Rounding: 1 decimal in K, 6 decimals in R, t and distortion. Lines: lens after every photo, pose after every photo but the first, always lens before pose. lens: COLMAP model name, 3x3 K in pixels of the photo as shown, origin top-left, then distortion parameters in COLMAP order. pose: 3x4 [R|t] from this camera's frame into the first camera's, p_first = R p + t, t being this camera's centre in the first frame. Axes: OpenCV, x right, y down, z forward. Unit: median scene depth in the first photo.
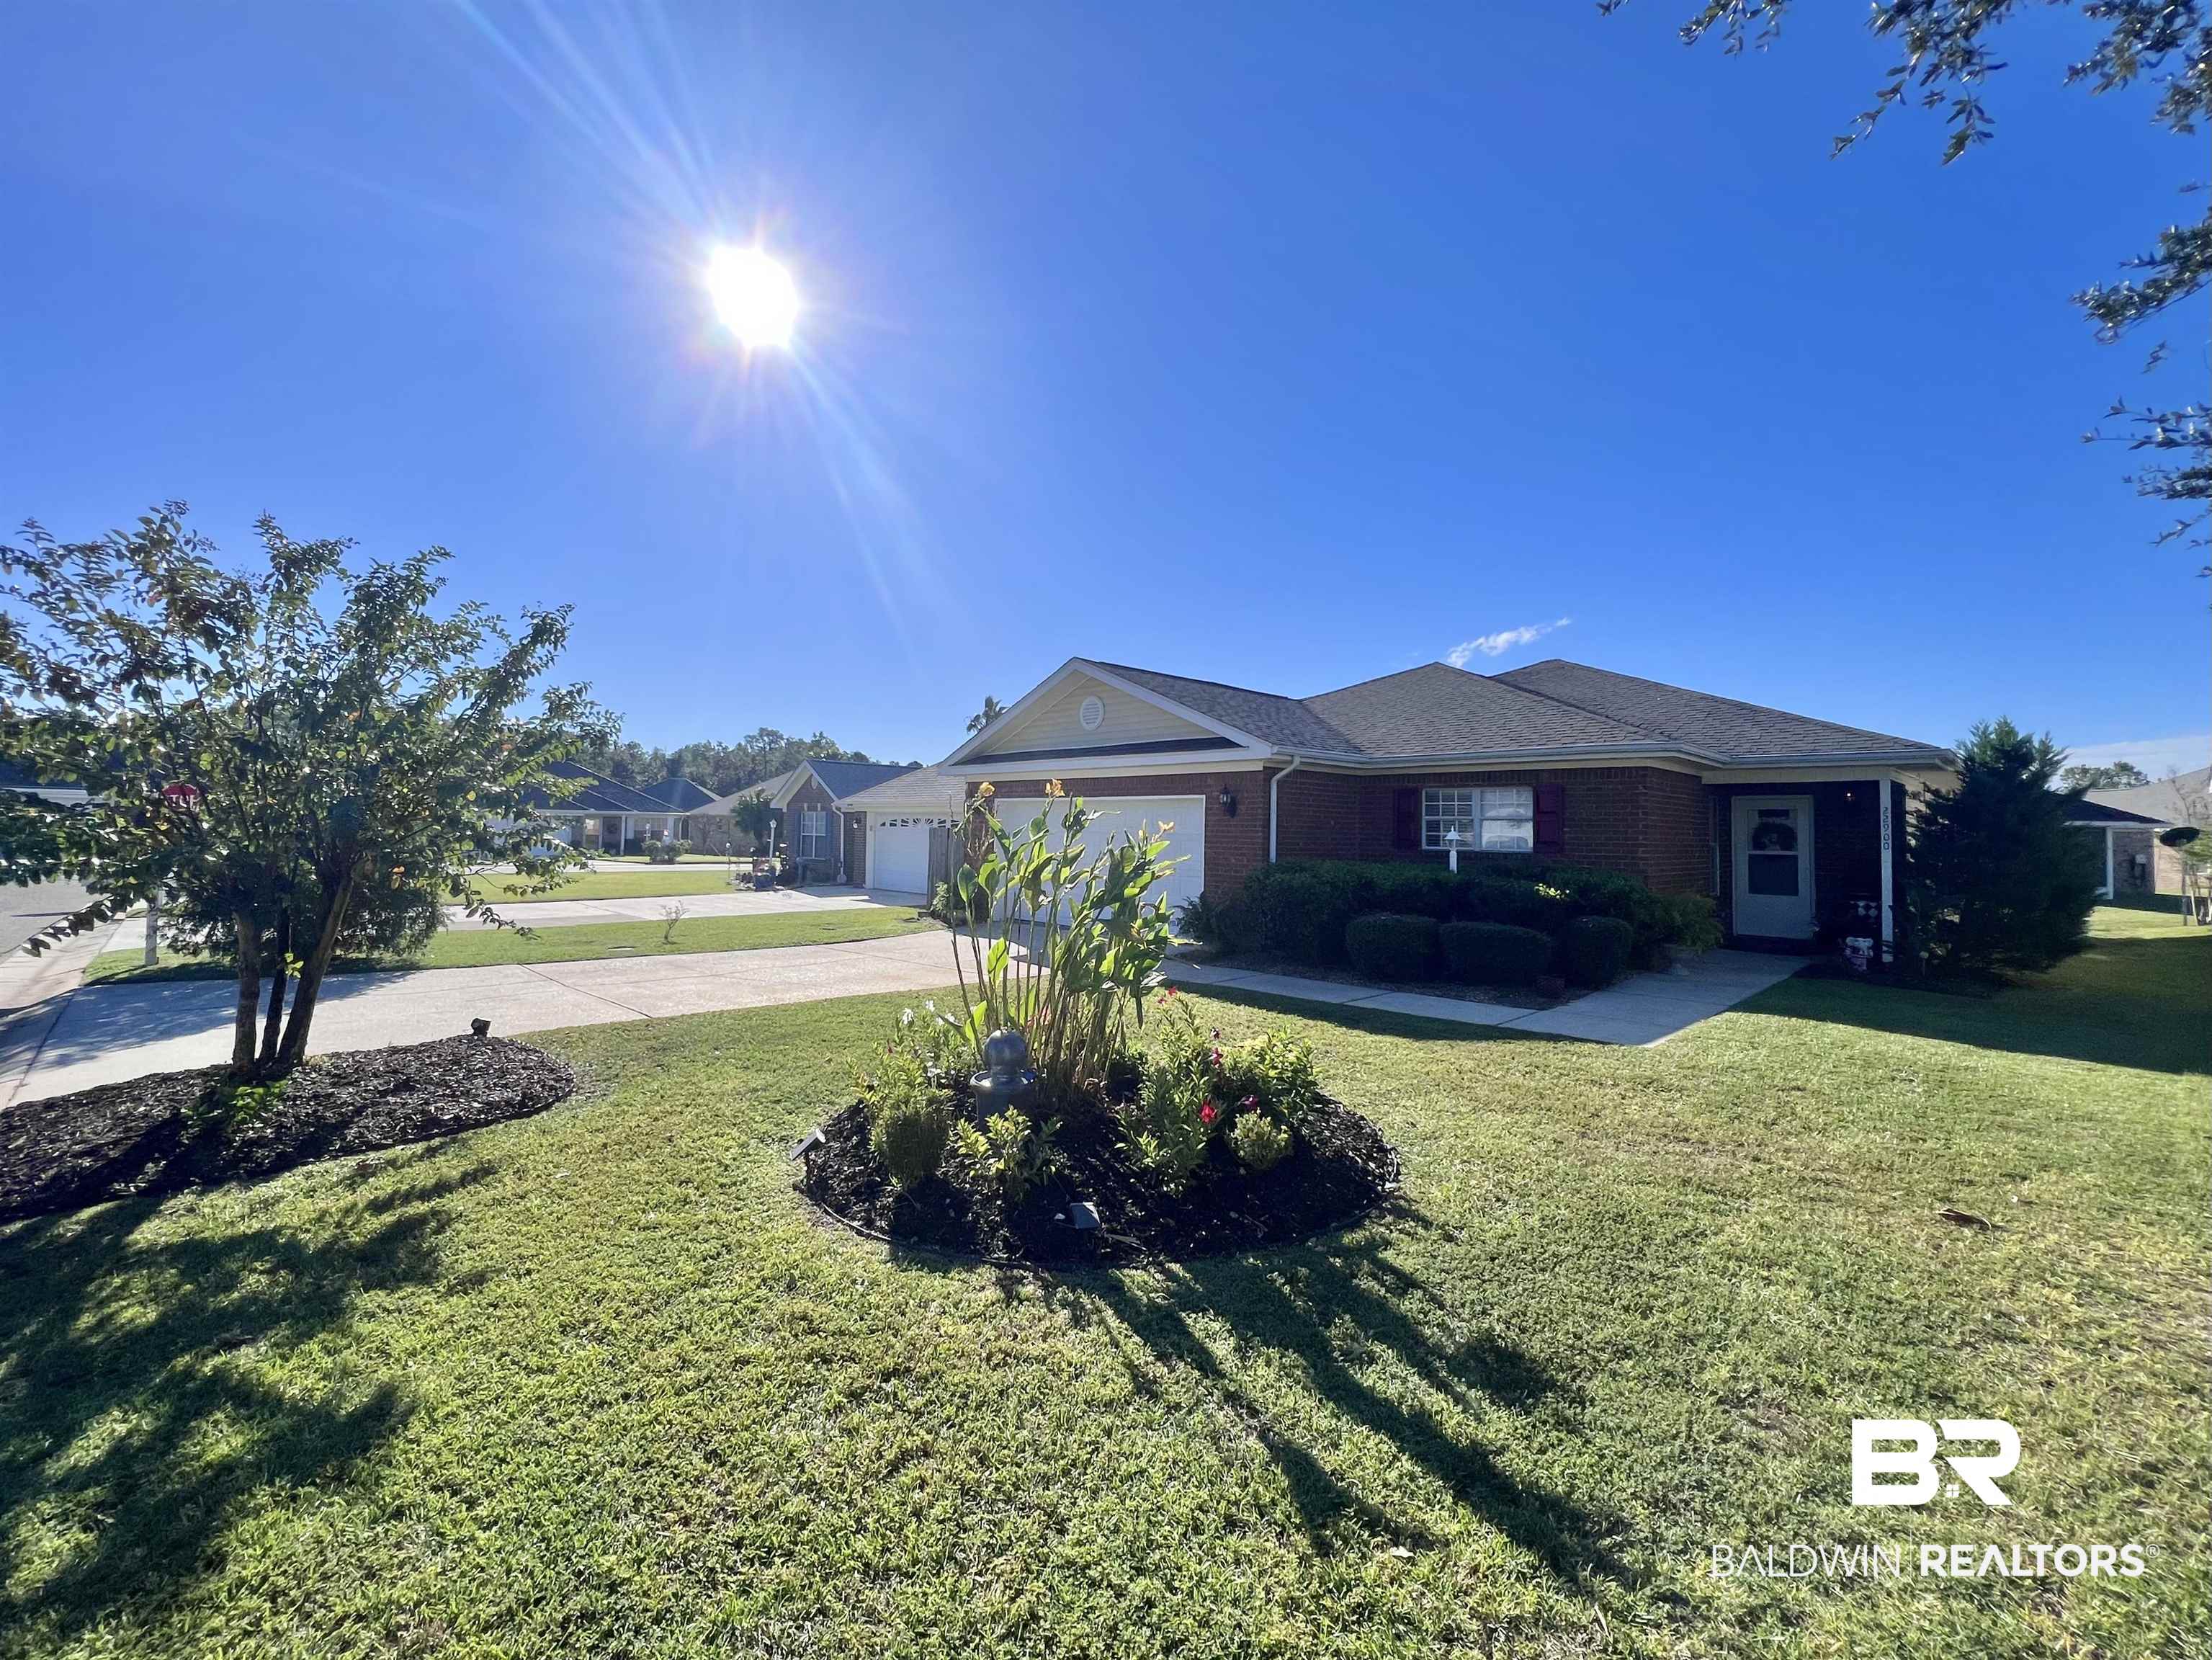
lens RADIAL K [[891.6, 0, 1099.5], [0, 891.6, 833.6], [0, 0, 1]] dist [-0.002160, 0.000683]
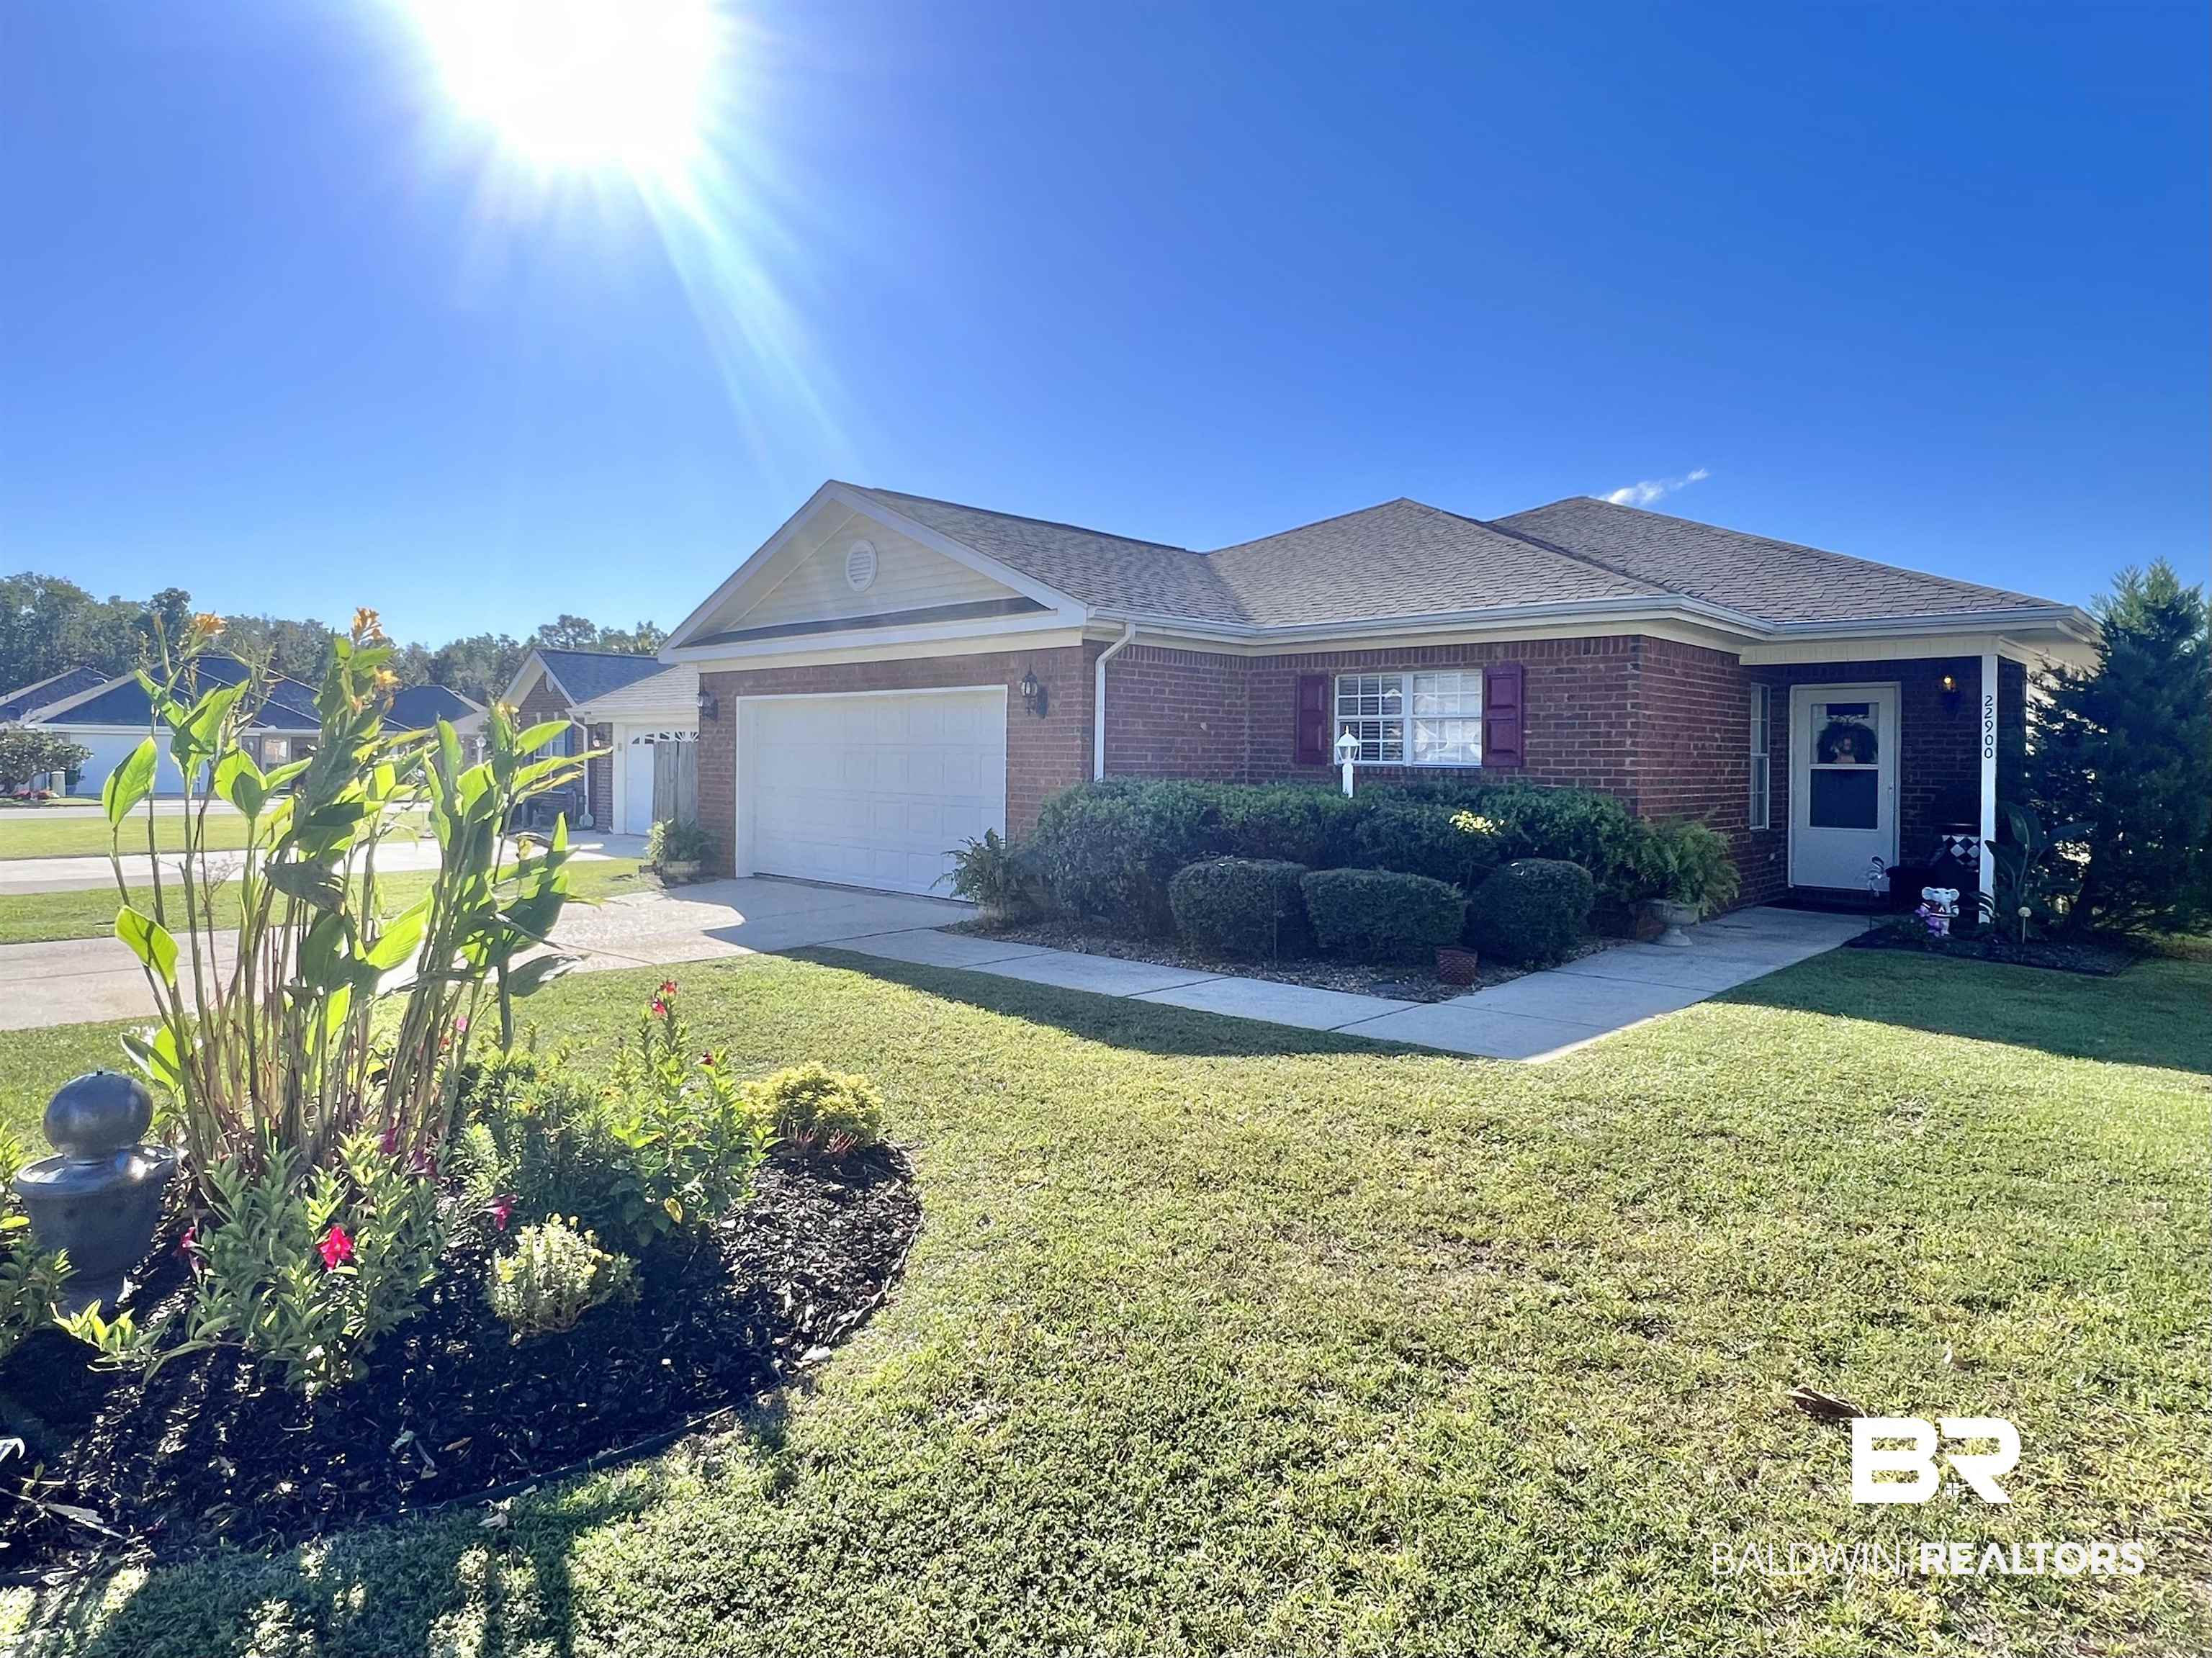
lens RADIAL K [[1195.2, 0, 1110.0], [0, 1195.2, 815.9], [0, 0, 1]] dist [0.000002, -0.002074]
pose [[0.999334, -0.007778, 0.035664, 0.178113], [0.006160, 0.998957, 0.045254, 0.016005], [-0.035979, -0.045004, 0.998339, 0.110355]]
